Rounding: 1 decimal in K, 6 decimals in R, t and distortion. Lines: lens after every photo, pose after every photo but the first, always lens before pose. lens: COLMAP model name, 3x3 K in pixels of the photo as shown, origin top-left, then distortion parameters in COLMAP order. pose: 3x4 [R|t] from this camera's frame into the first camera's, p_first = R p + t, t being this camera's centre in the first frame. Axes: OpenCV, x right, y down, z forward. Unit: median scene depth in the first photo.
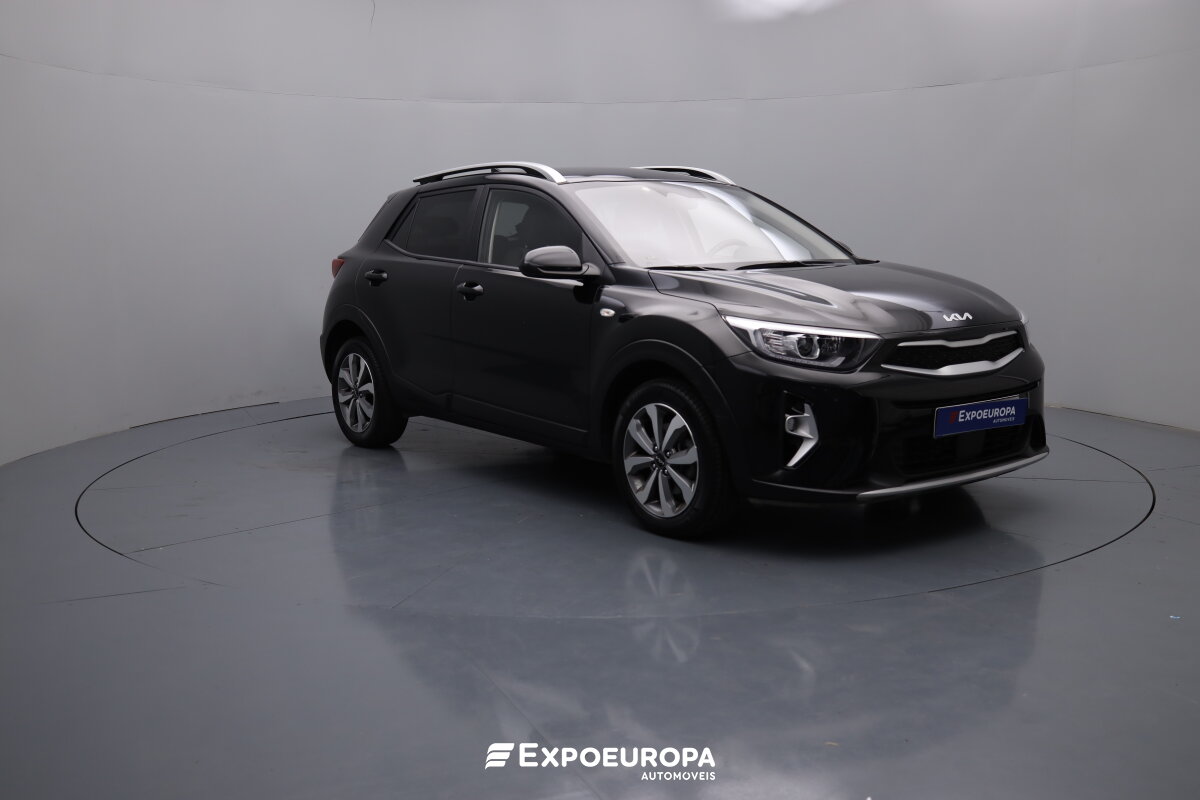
lens RADIAL K [[1218.6, 0, 600.0], [0, 1218.6, 400.0], [0, 0, 1]] dist [-0.010358, -0.002338]
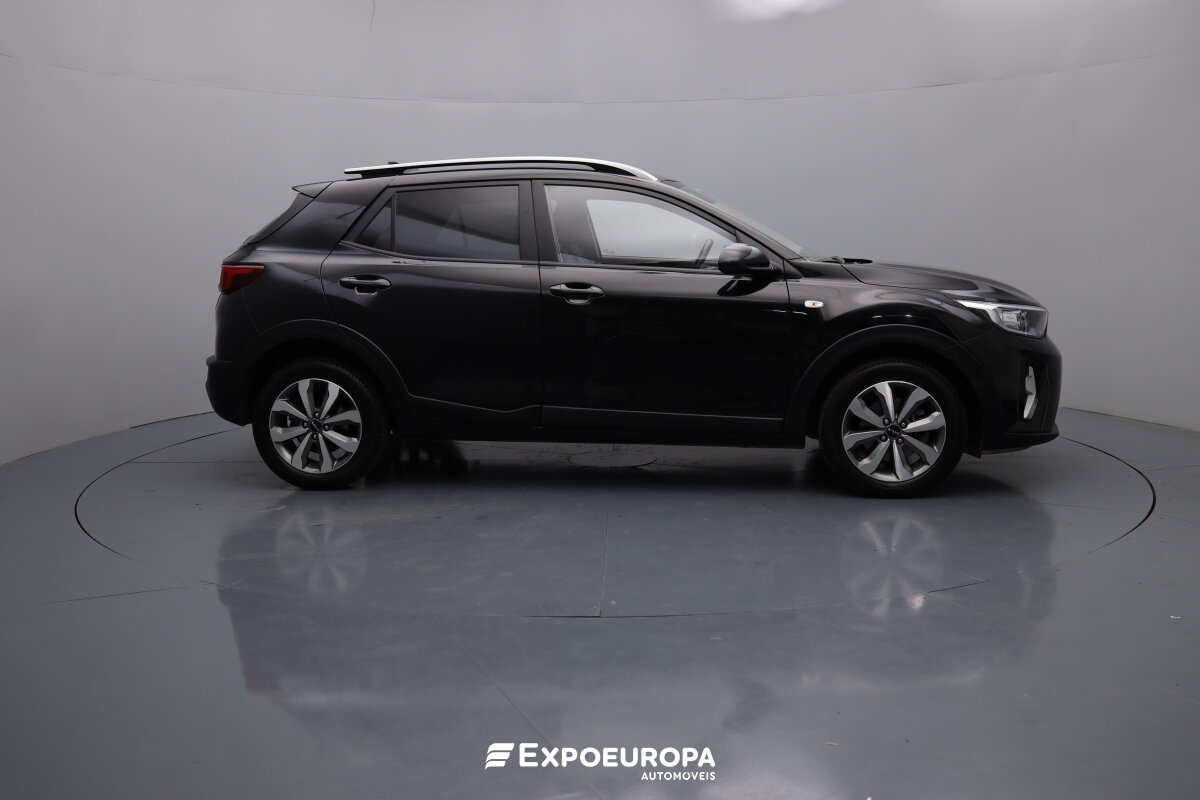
lens RADIAL K [[1218.6, 0, 600.0], [0, 1218.6, 400.0], [0, 0, 1]] dist [-0.010358, -0.002338]
pose [[0.695700, -0.082985, 0.713523, -0.913849], [0.101504, 0.994695, 0.016717, -0.024891], [-0.711125, 0.060796, 0.700432, 0.398458]]
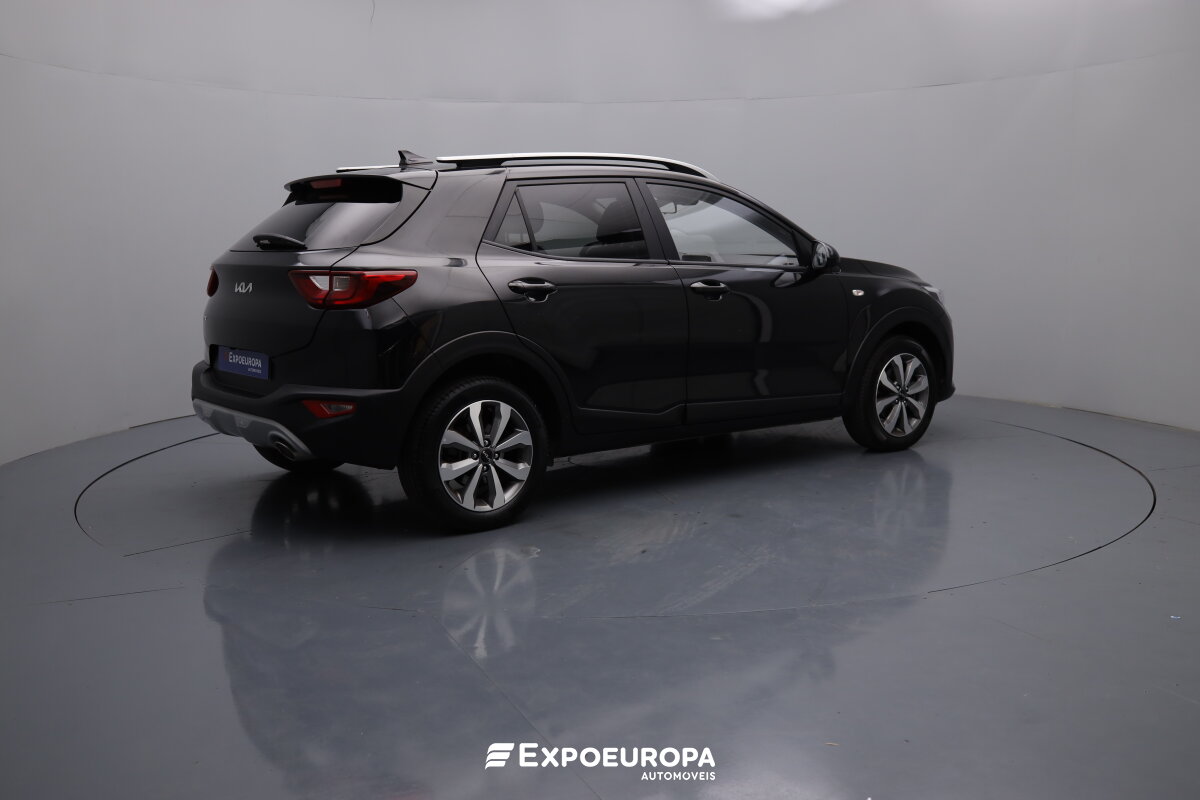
lens RADIAL K [[1218.6, 0, 600.0], [0, 1218.6, 400.0], [0, 0, 1]] dist [-0.010358, -0.002338]
pose [[-0.010863, -0.114733, 0.993337, -1.261687], [0.162653, 0.979963, 0.114967, -0.152017], [-0.986624, 0.162818, 0.008016, 1.294039]]
